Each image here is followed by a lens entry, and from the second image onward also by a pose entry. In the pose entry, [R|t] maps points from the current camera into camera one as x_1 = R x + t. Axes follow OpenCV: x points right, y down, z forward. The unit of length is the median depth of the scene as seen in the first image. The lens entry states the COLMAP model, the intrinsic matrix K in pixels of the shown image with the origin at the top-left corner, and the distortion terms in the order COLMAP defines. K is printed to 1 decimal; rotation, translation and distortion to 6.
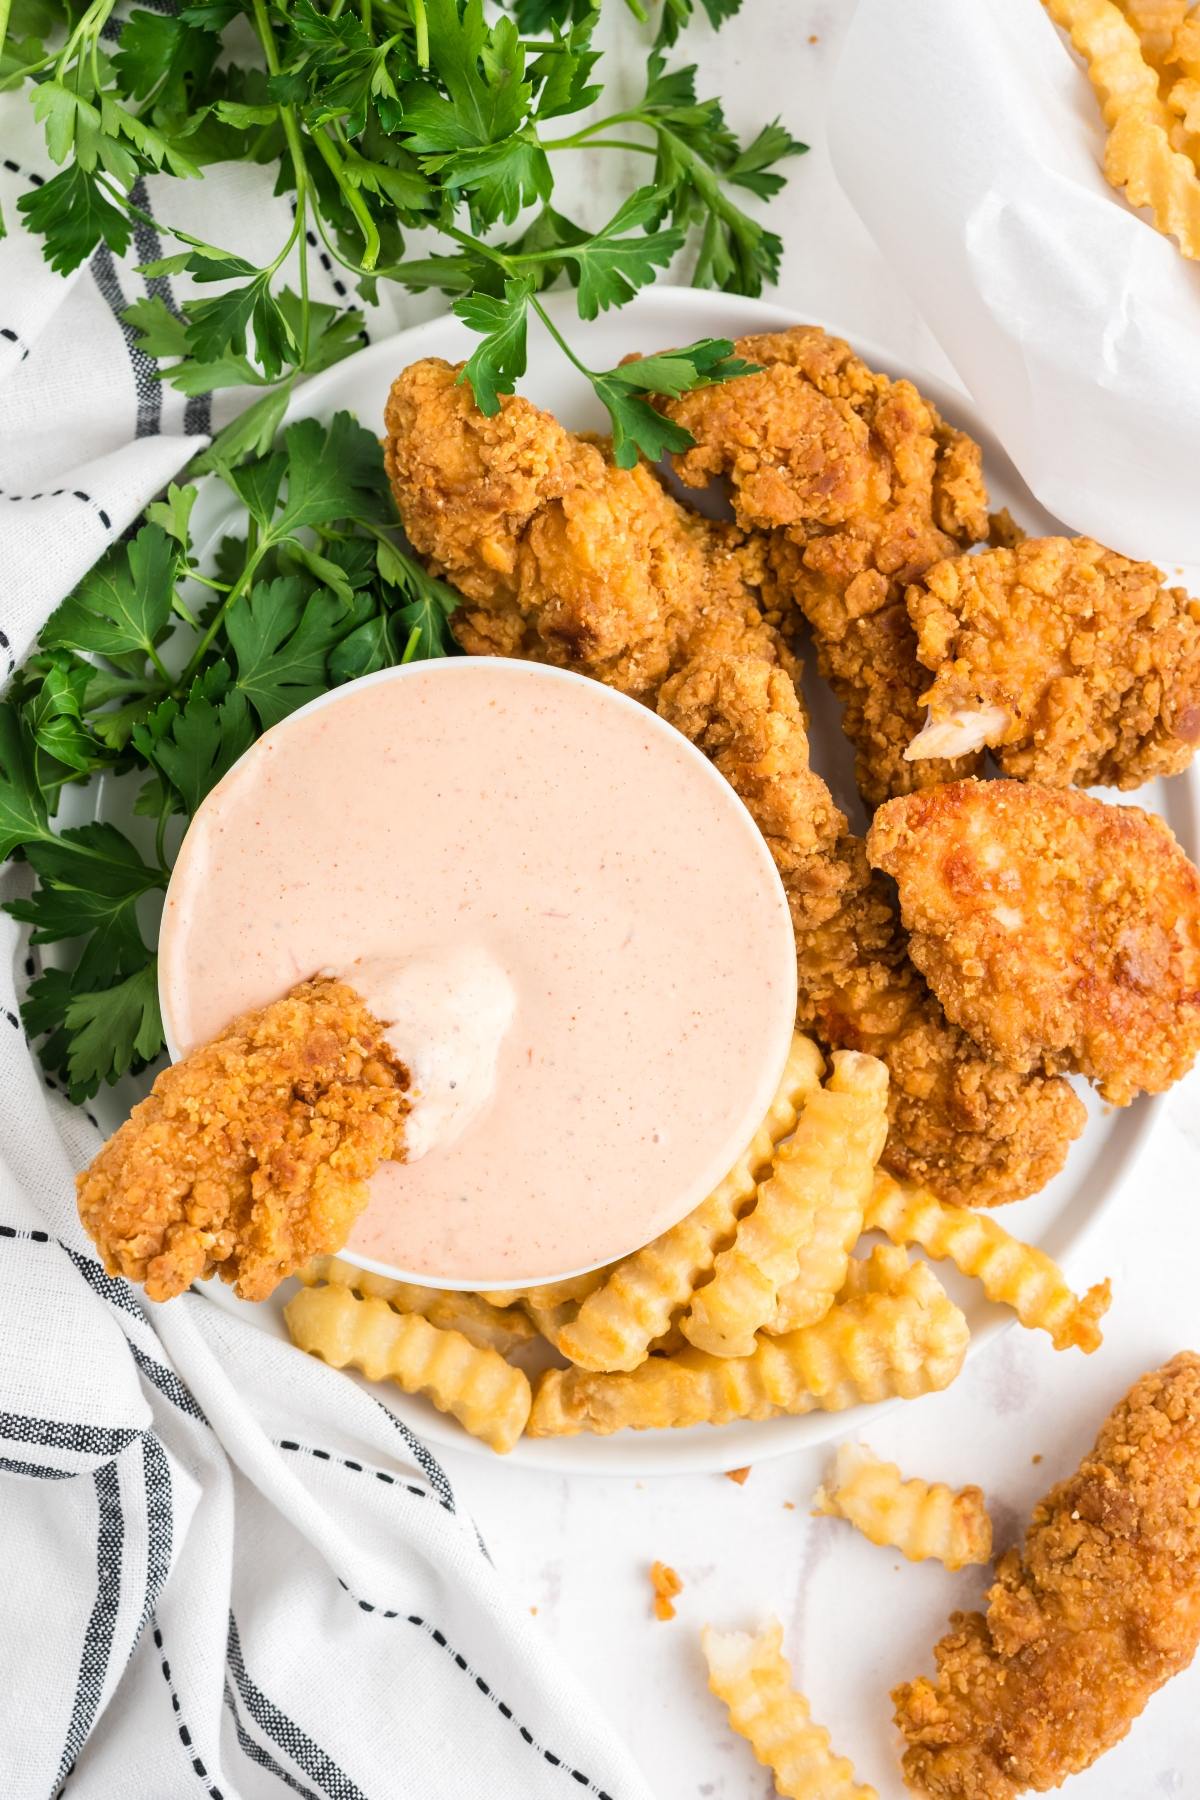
lens RADIAL K [[3336.5, 0, 631.2], [0, 3336.5, 902.0], [0, 0, 1]] dist [-0.026166, -0.291041]
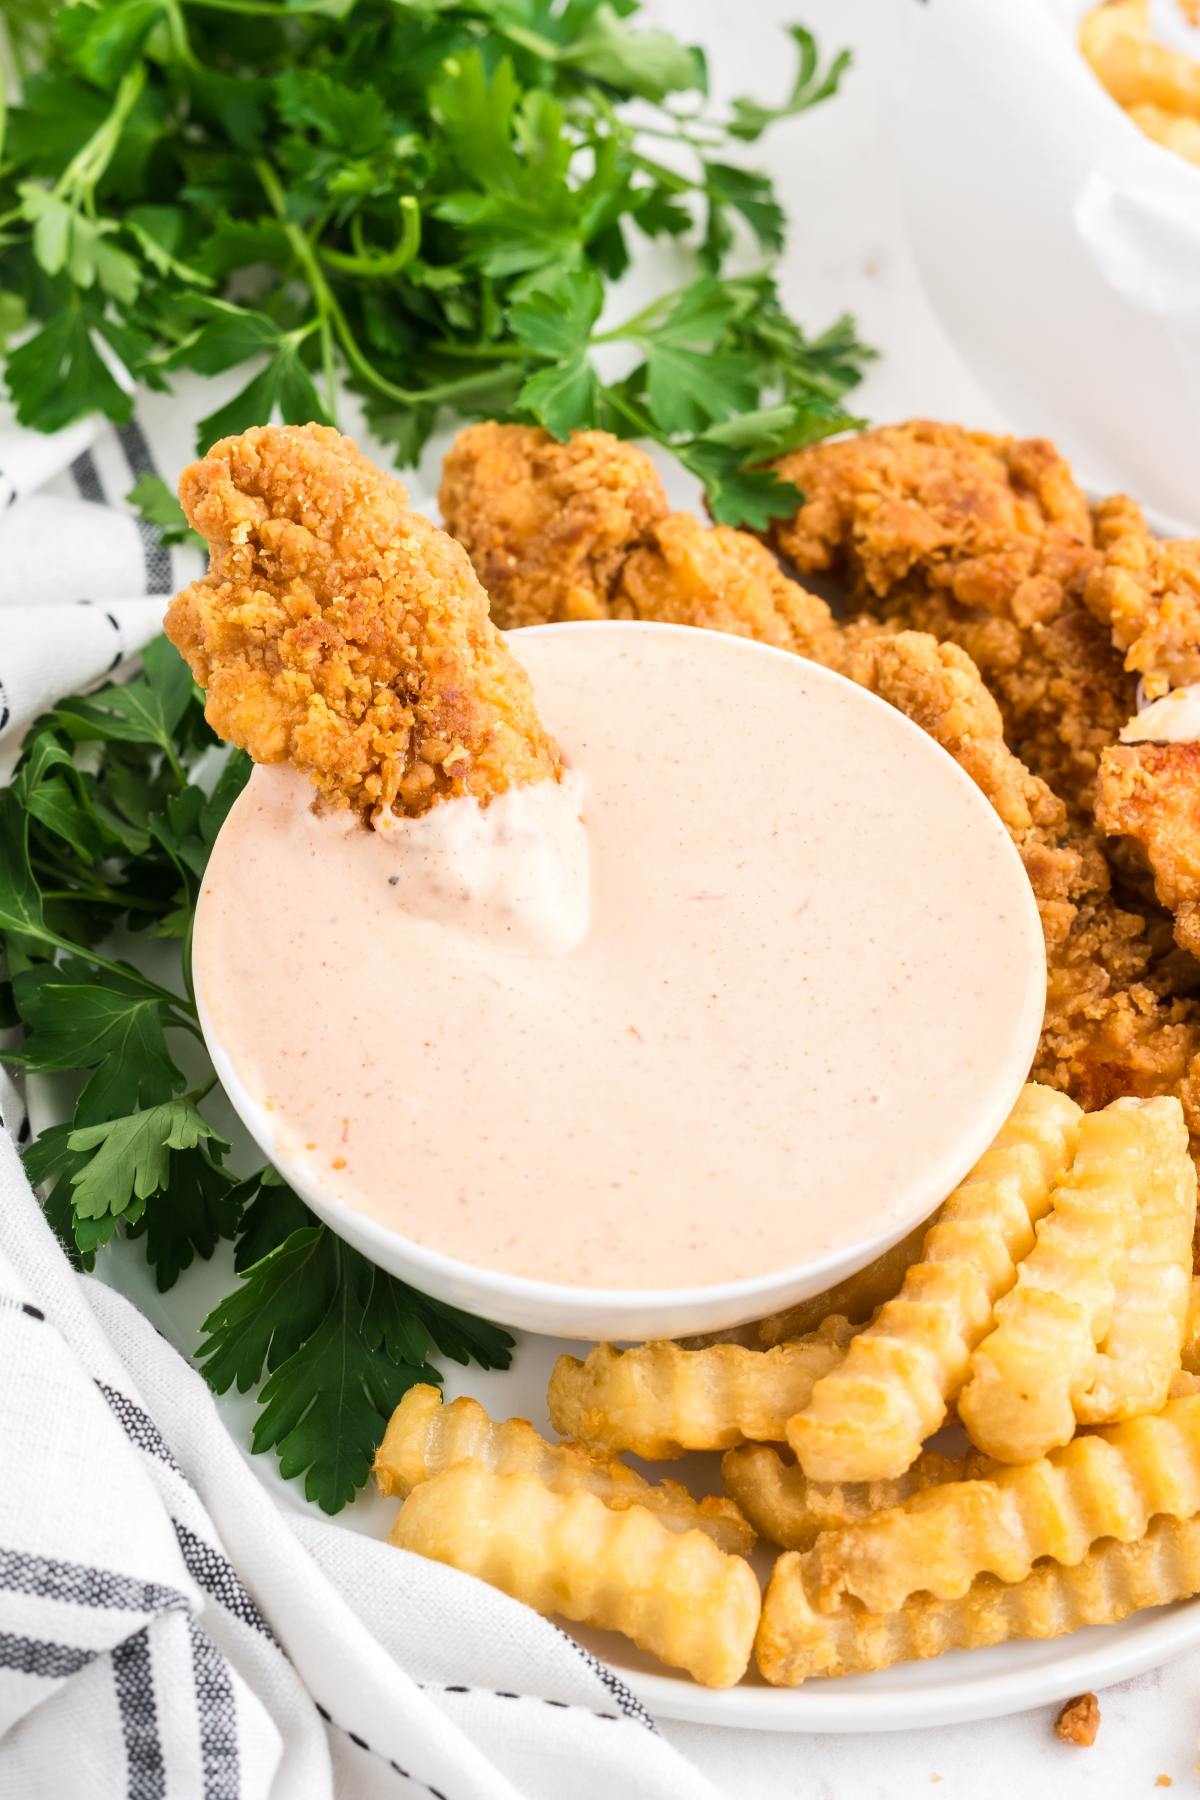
lens RADIAL K [[3336.5, 0, 631.2], [0, 3336.5, 902.0], [0, 0, 1]] dist [-0.026166, -0.291041]
pose [[0.993547, -0.108179, 0.034081, -0.065019], [0.107519, 0.802662, -0.586664, 0.438919], [0.036109, 0.586542, 0.809113, 0.374980]]
